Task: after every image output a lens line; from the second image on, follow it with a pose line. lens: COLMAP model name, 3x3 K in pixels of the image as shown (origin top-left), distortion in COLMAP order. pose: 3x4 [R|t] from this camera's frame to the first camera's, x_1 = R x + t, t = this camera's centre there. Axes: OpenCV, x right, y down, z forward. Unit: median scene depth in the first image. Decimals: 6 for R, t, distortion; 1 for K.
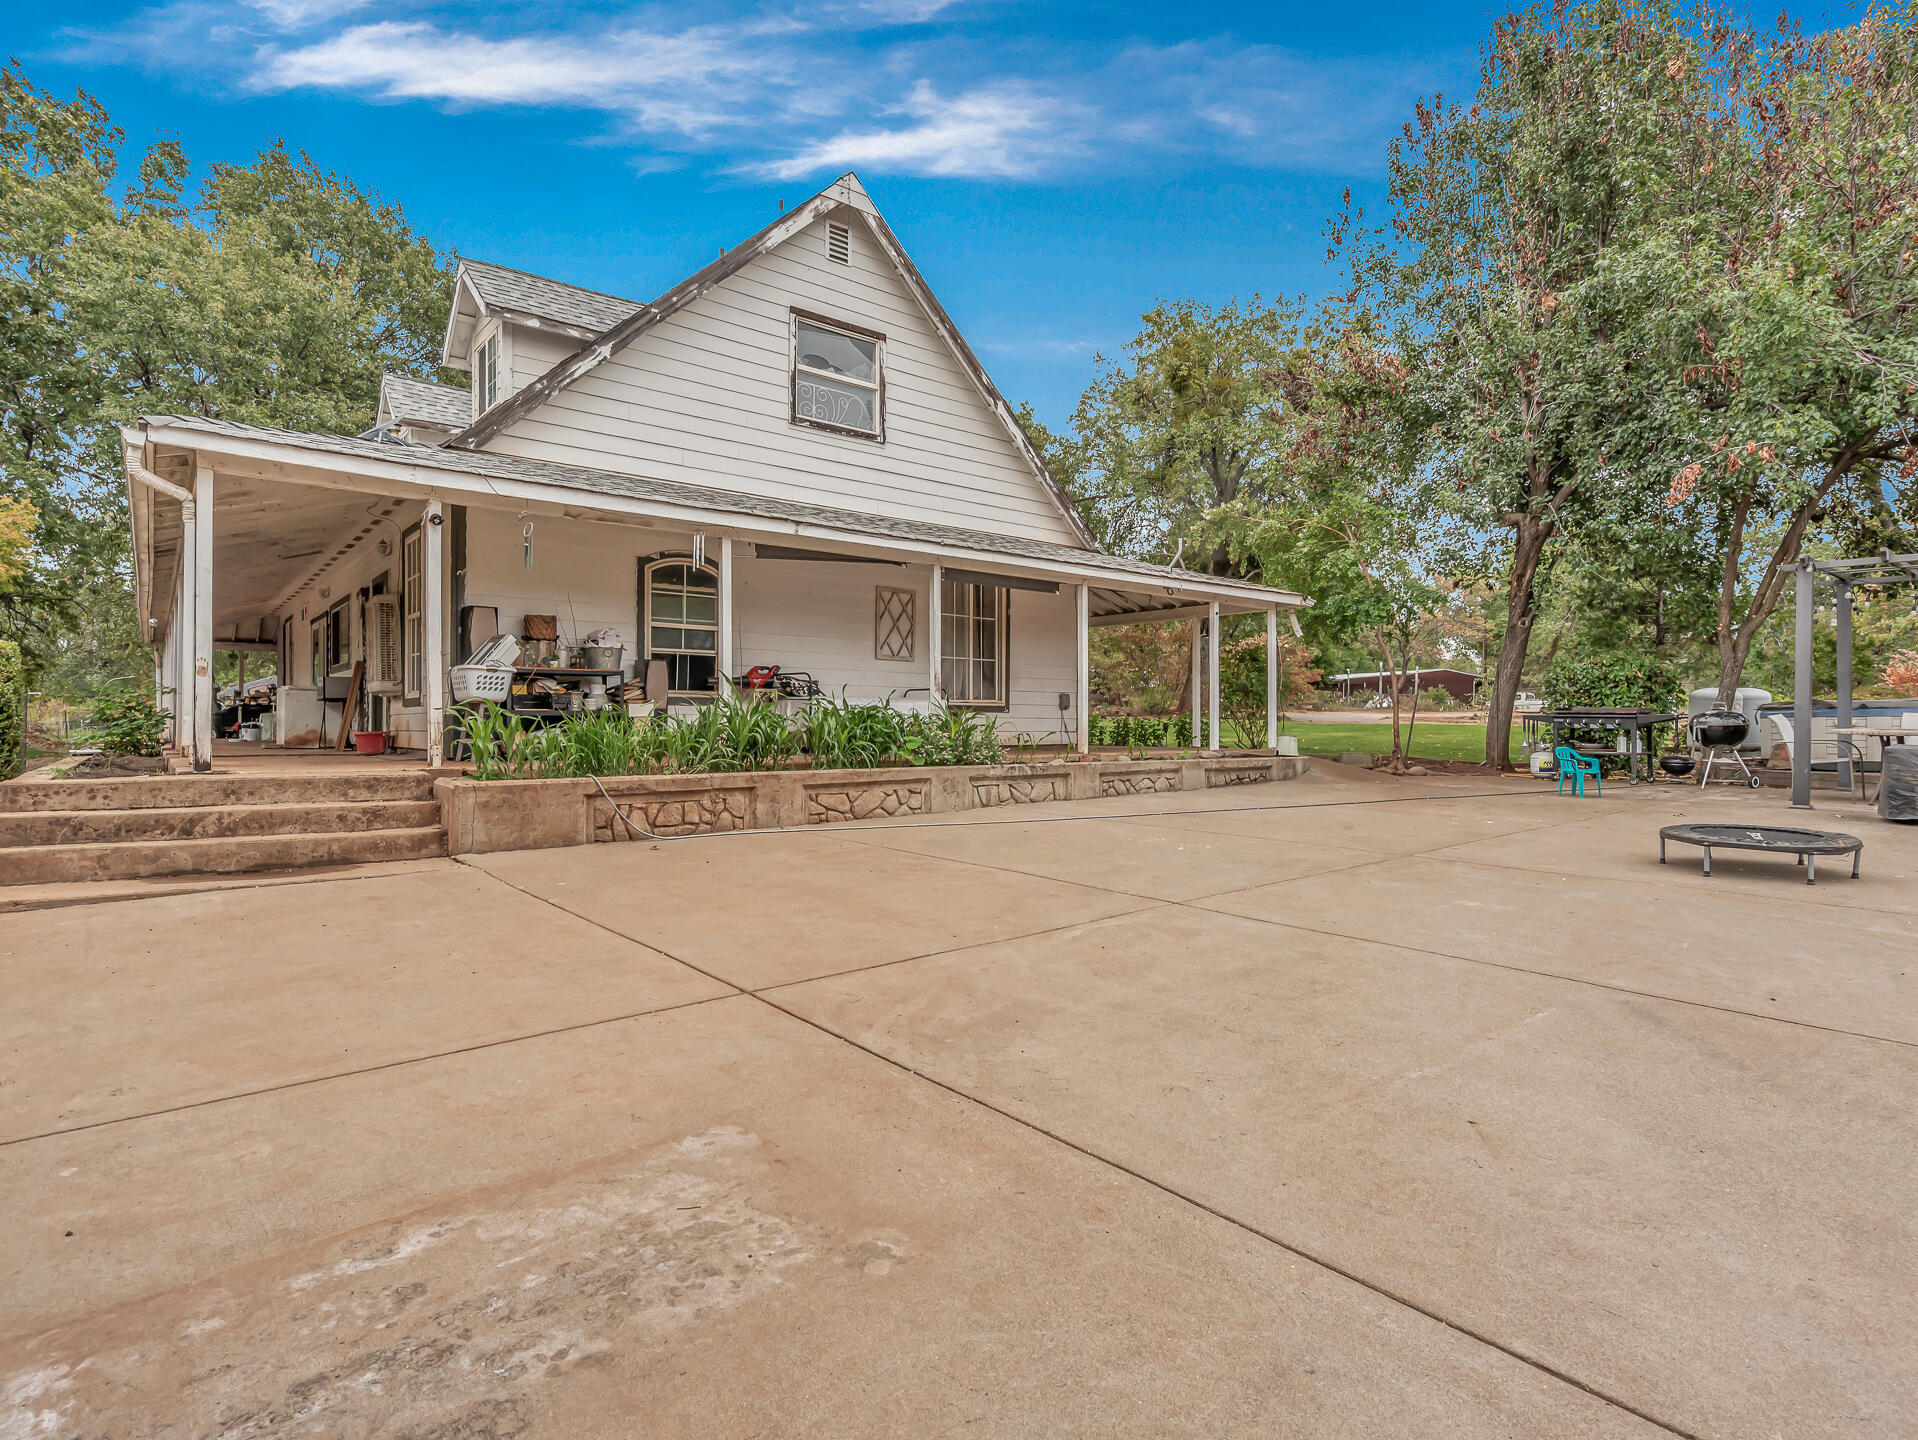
lens RADIAL K [[997.4, 0, 959.0], [0, 997.4, 720.0], [0, 0, 1]] dist [-0.008316, -0.000148]
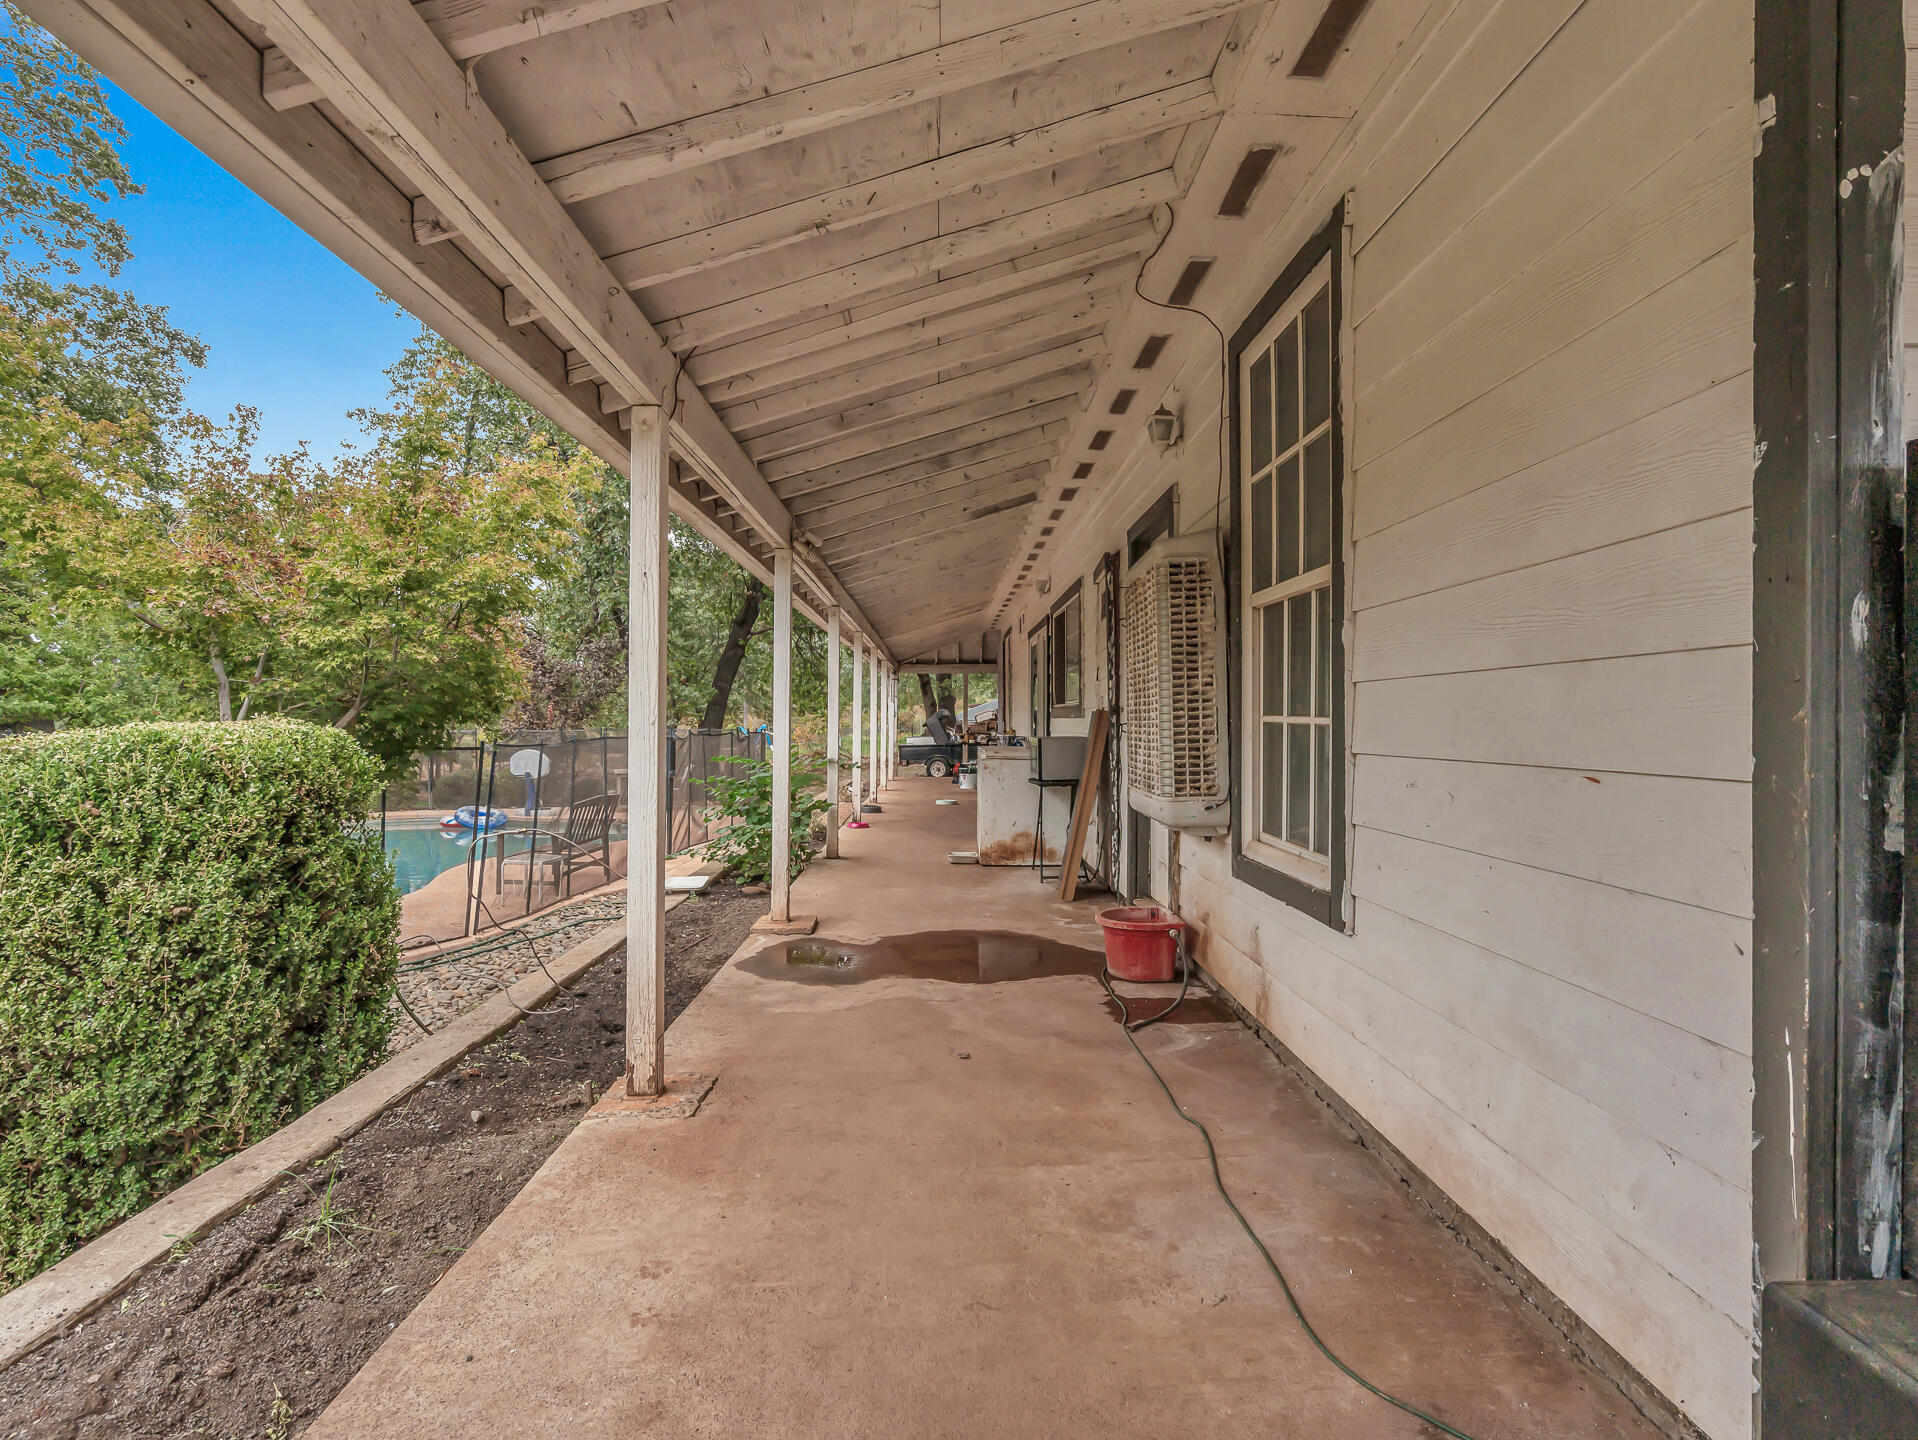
lens RADIAL K [[973.5, 0, 959.0], [0, 973.5, 720.0], [0, 0, 1]] dist [-0.001766, 0.002874]
pose [[0.786285, -0.001144, -0.617863, -0.335864], [0.003339, 0.999992, 0.002397, -0.050746], [0.617855, -0.003947, 0.786282, 0.538774]]
